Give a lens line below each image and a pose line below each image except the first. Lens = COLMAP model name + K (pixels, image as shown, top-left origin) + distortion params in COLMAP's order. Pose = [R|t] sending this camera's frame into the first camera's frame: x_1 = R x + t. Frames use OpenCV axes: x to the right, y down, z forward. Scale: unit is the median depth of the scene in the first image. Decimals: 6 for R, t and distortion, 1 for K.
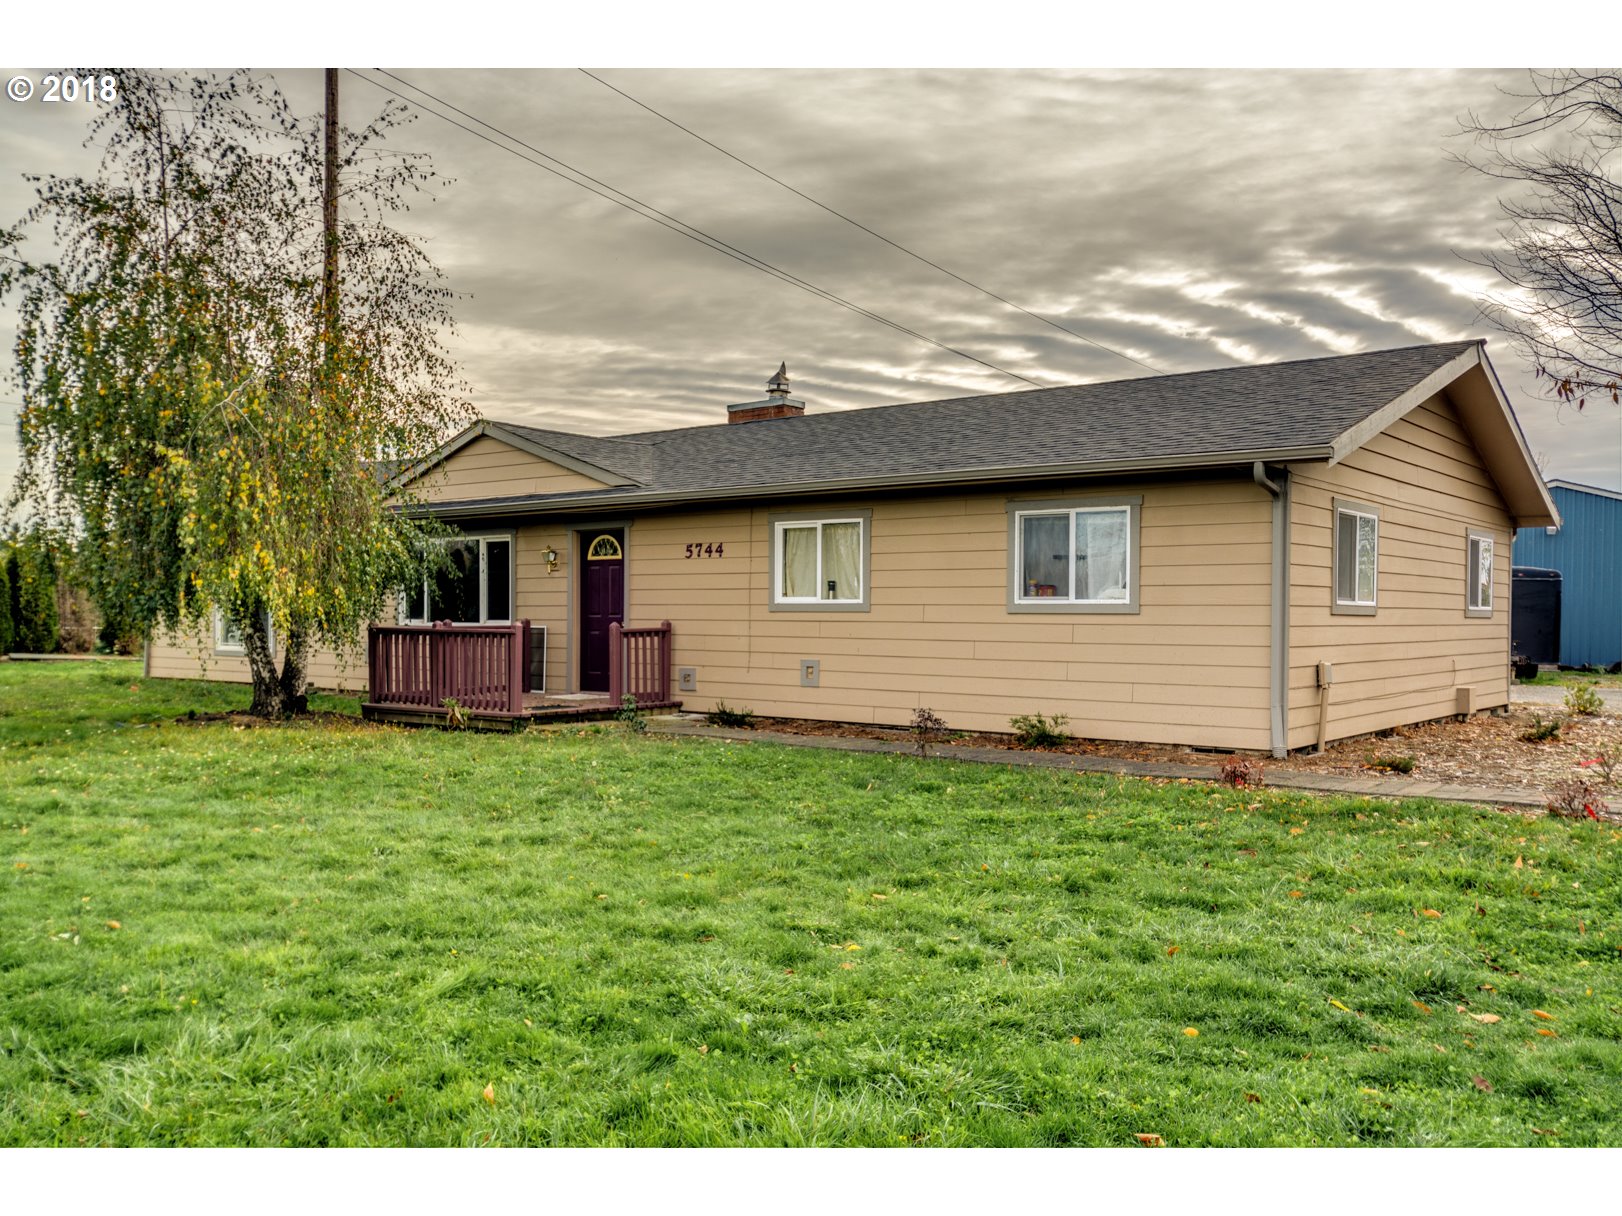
lens RADIAL K [[1386.9, 0, 809.5], [0, 1386.9, 682.4], [0, 0, 1]] dist [0.006305, -0.002224]
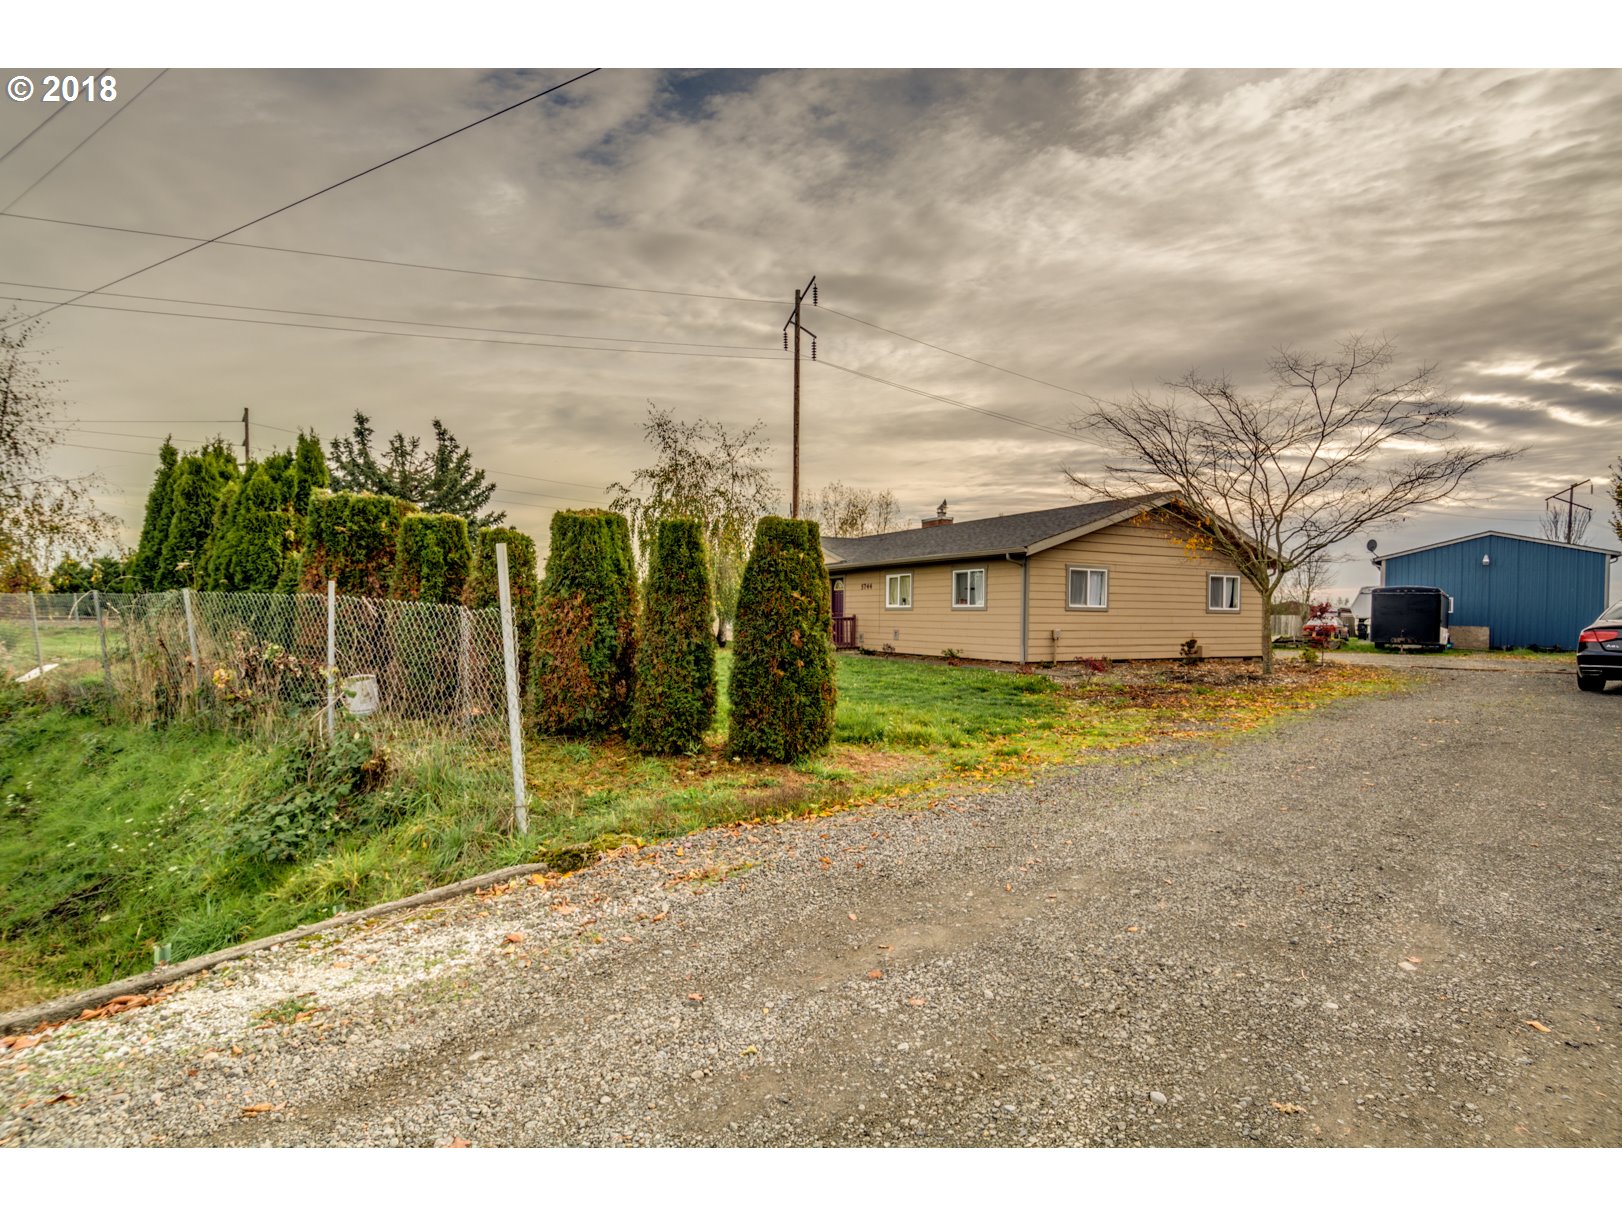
lens RADIAL K [[879.4, 0, 817.2], [0, 879.4, 636.6], [0, 0, 1]] dist [0.000253, -0.002105]
pose [[0.922200, 0.009488, -0.386598, 0.487405], [-0.020148, 0.999520, -0.023532, 0.037590], [0.386189, 0.029490, 0.921948, -0.538116]]
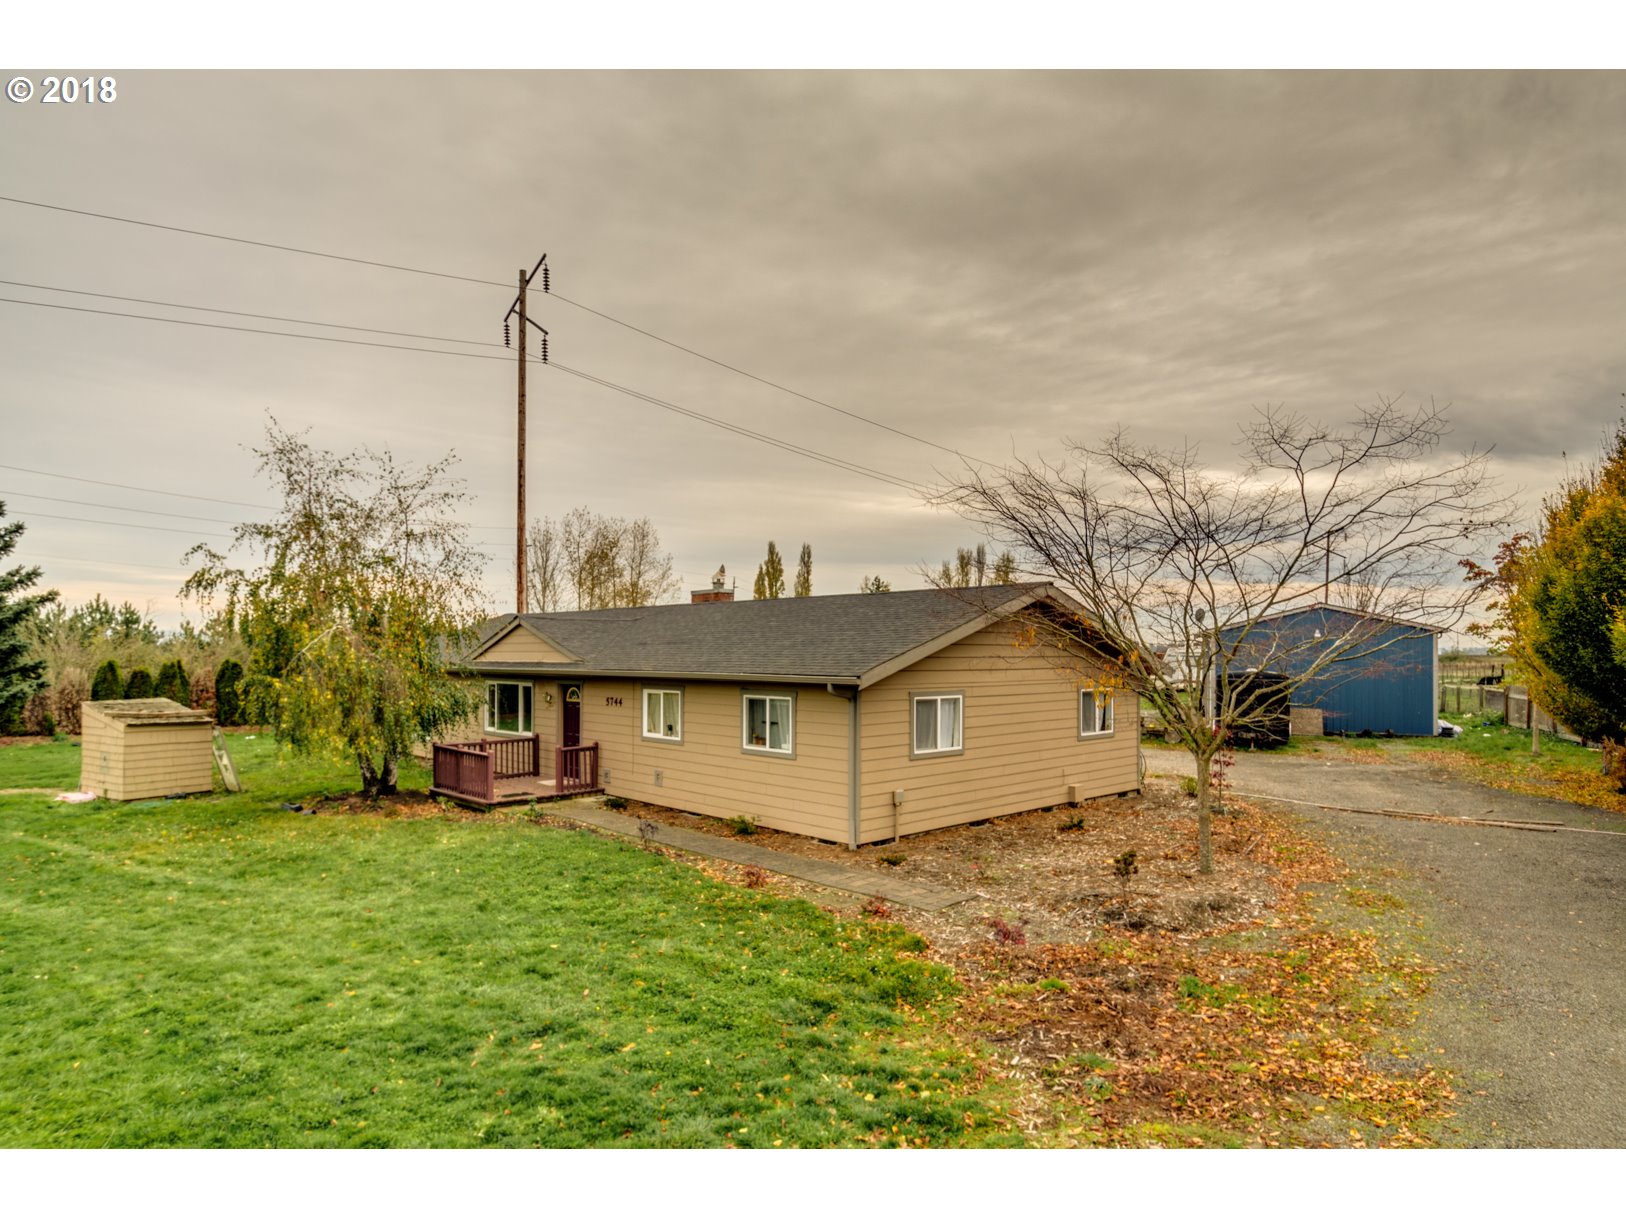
lens RADIAL K [[979.3, 0, 820.0], [0, 979.3, 644.8], [0, 0, 1]] dist [-0.001375, -0.000193]
pose [[0.990175, -0.006538, -0.139680, 0.368710], [-0.001009, 0.998546, -0.053892, -0.106150], [0.139829, 0.053503, 0.988729, -0.184704]]
